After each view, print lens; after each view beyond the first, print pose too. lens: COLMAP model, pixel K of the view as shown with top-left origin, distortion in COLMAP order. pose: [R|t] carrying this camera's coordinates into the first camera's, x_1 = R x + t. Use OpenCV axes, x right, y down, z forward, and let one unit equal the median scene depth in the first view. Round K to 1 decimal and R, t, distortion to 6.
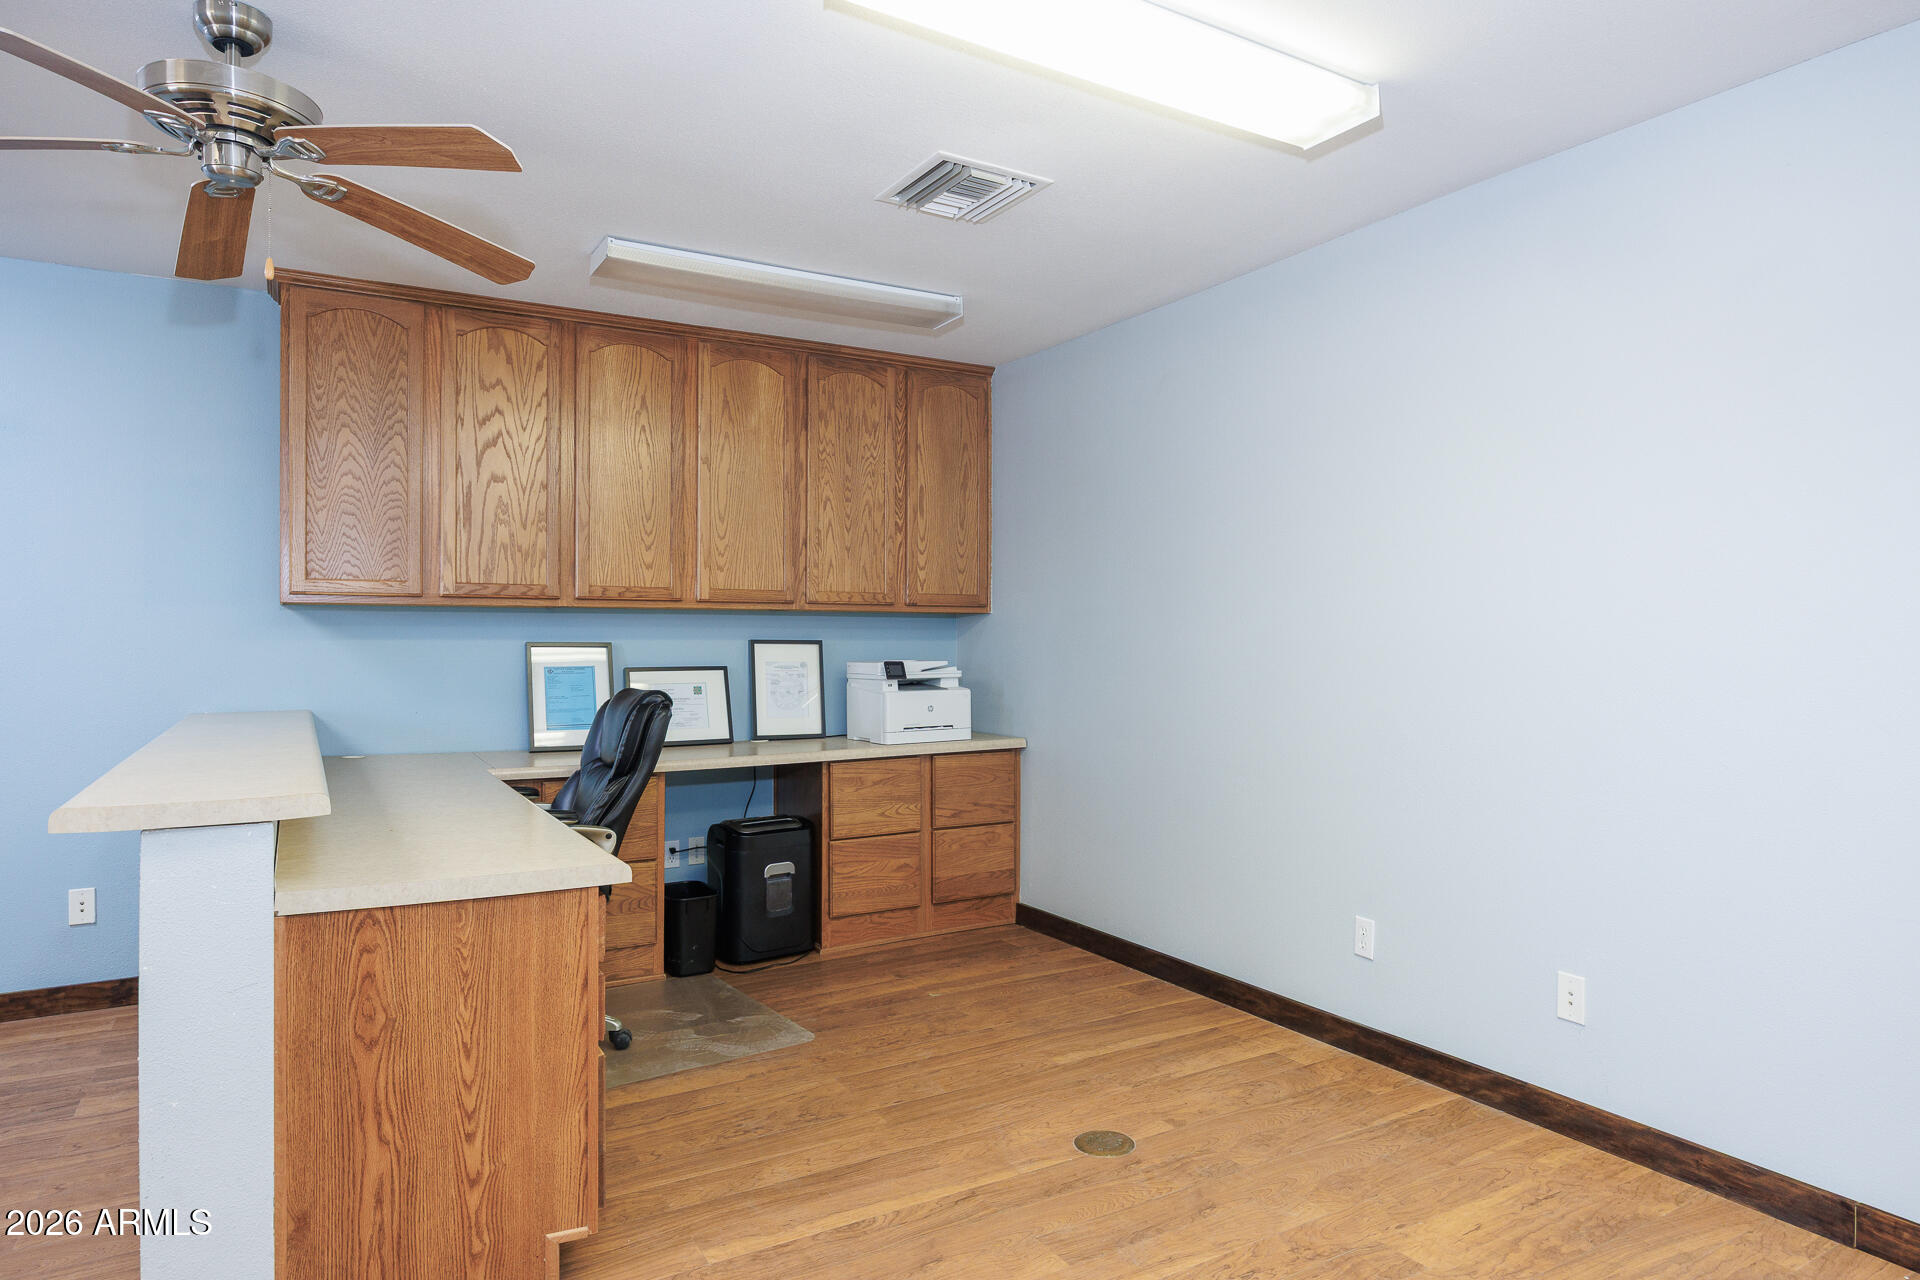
lens RADIAL K [[1143.5, 0, 960.0], [0, 1143.5, 640.0], [0, 0, 1]] dist [-0.005205, 0.000456]
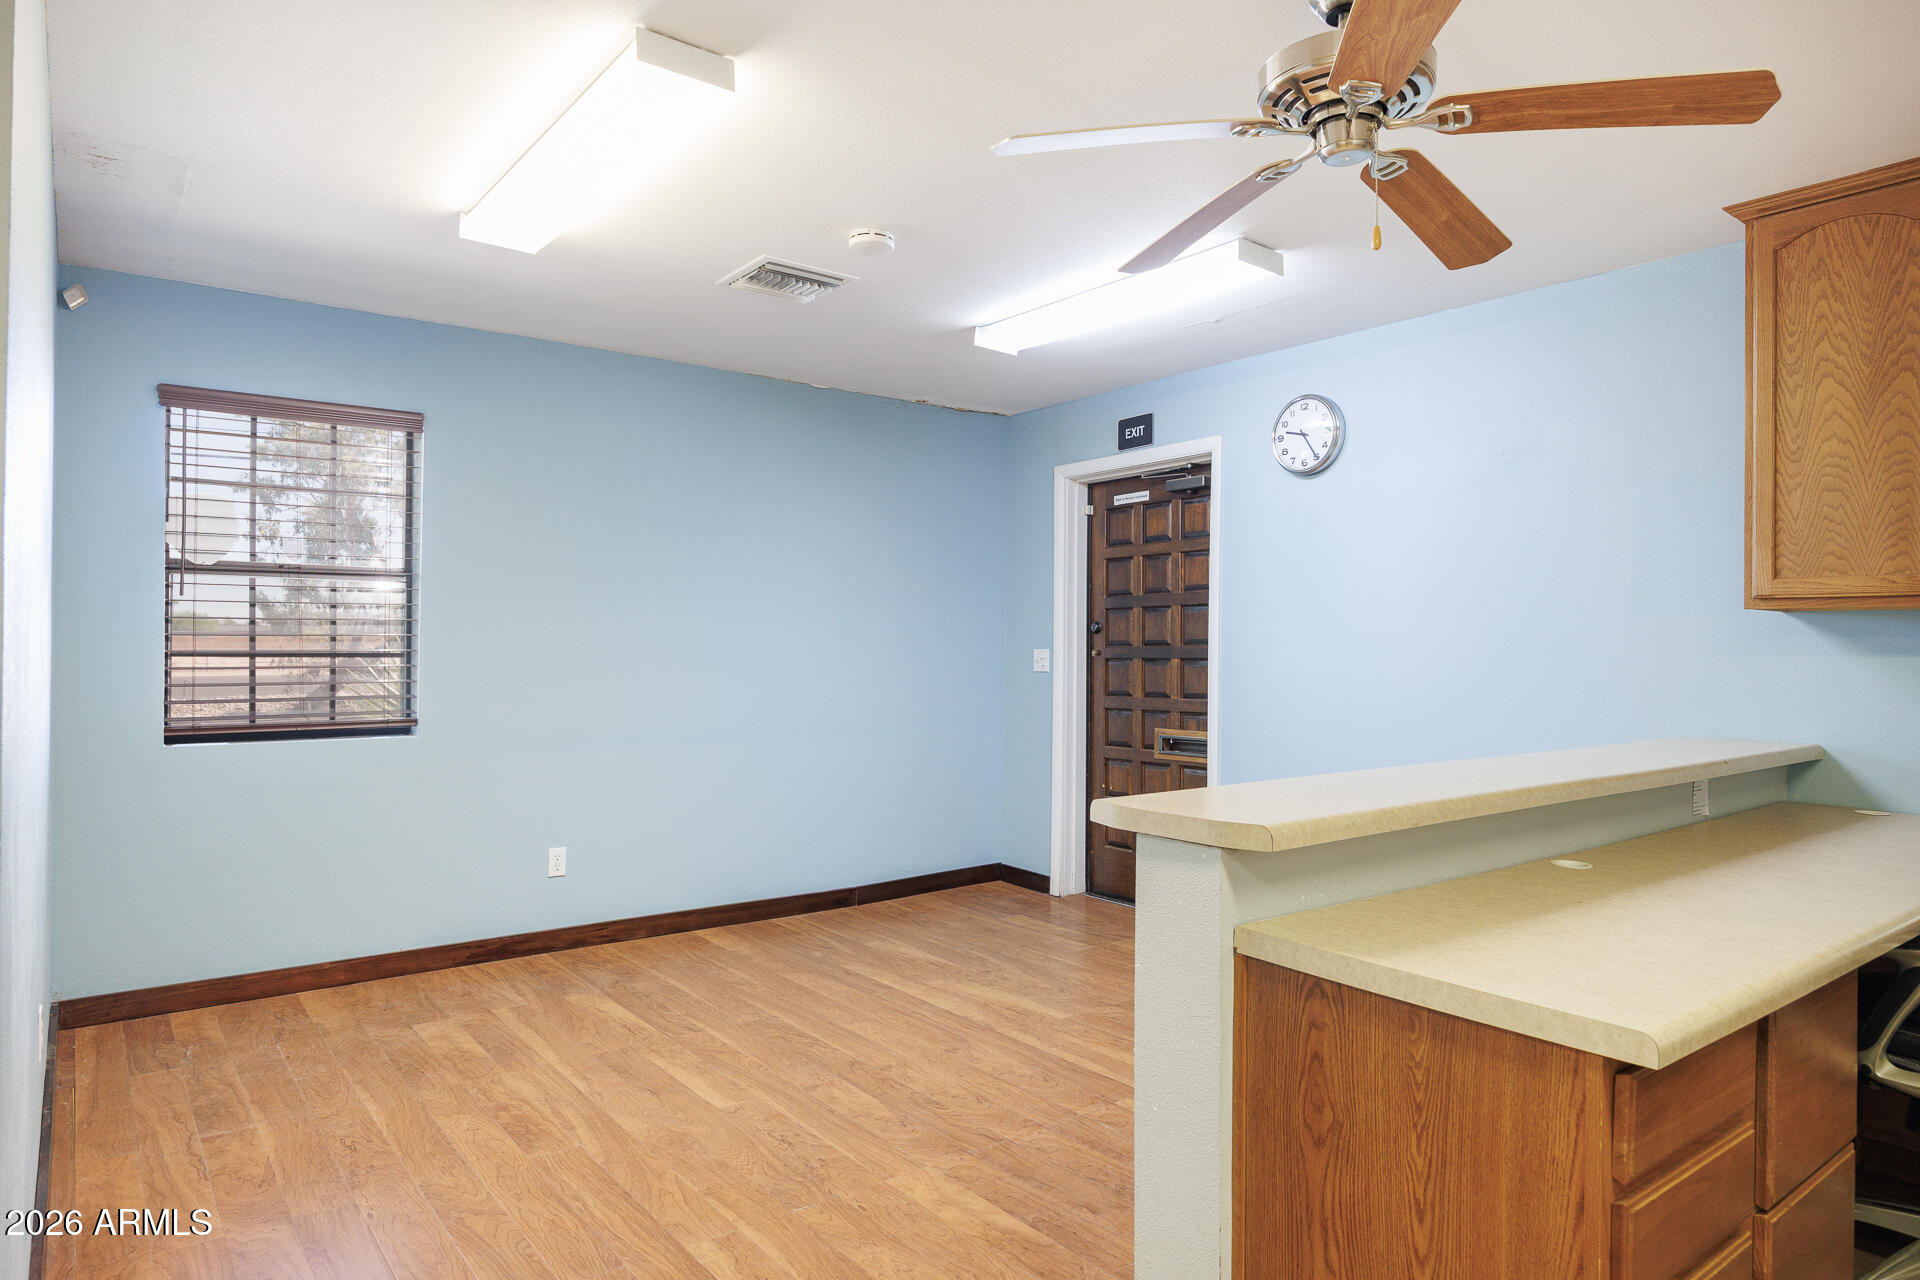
lens RADIAL K [[1143.5, 0, 960.0], [0, 1143.5, 640.0], [0, 0, 1]] dist [-0.005205, 0.000456]
pose [[0.132123, -0.005384, -0.991219, 0.131013], [-0.009601, 0.999931, -0.006711, -0.000111], [0.991187, 0.010404, 0.132062, 0.305909]]
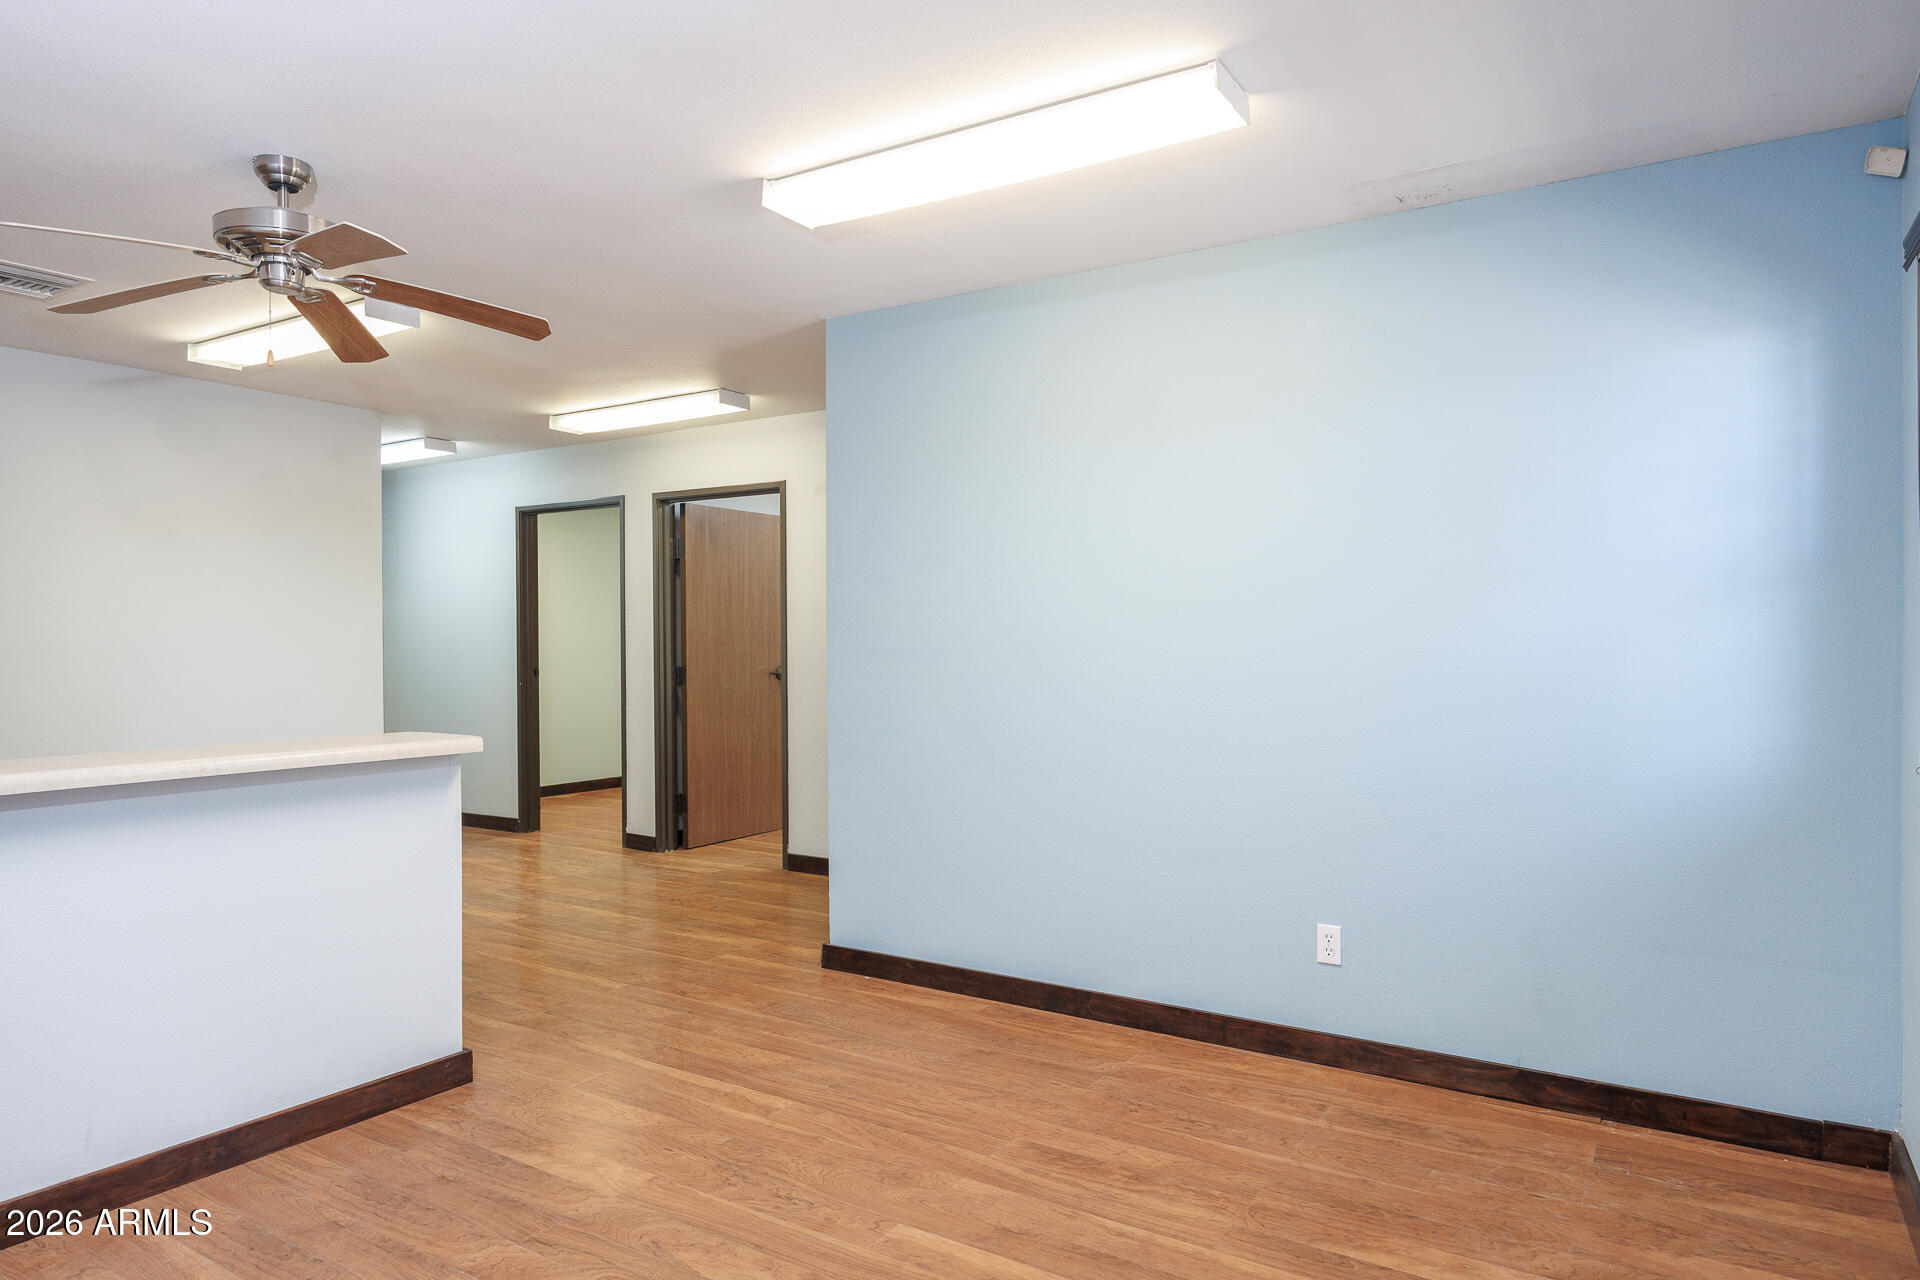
lens RADIAL K [[1167.4, 0, 960.0], [0, 1167.4, 640.0], [0, 0, 1]] dist [-0.010329, 0.002085]
pose [[-0.456553, -0.001022, 0.889696, -1.174338], [0.005370, 0.999978, 0.003904, -0.002873], [-0.889680, 0.006560, -0.456537, 0.497012]]
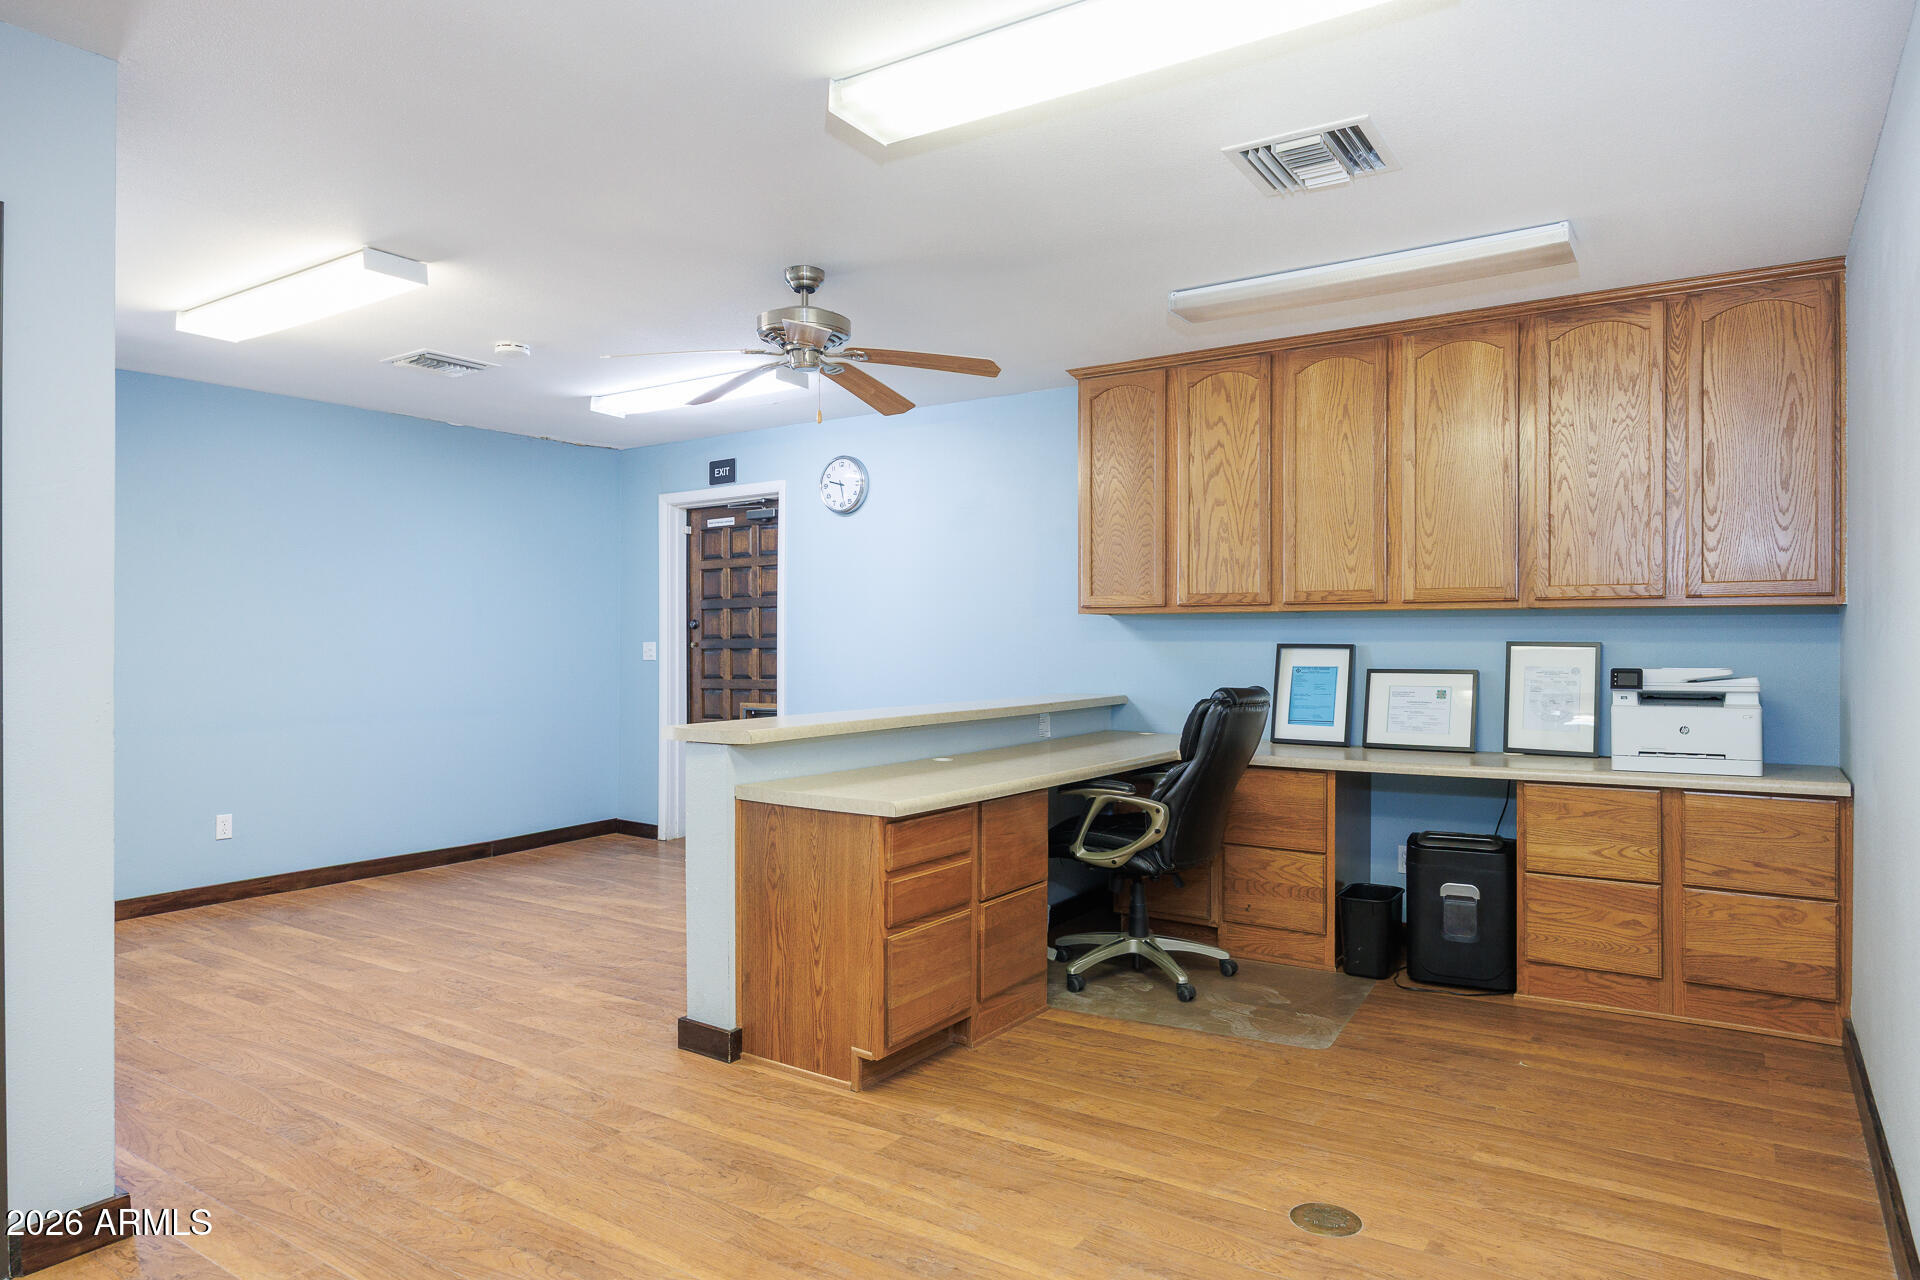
lens RADIAL K [[1167.4, 0, 960.0], [0, 1167.4, 640.0], [0, 0, 1]] dist [-0.010329, 0.002085]
pose [[0.435163, -0.000866, -0.900351, 0.546912], [-0.000026, 1.000000, -0.000974, -0.000685], [0.900352, 0.000447, 0.435163, 0.245556]]
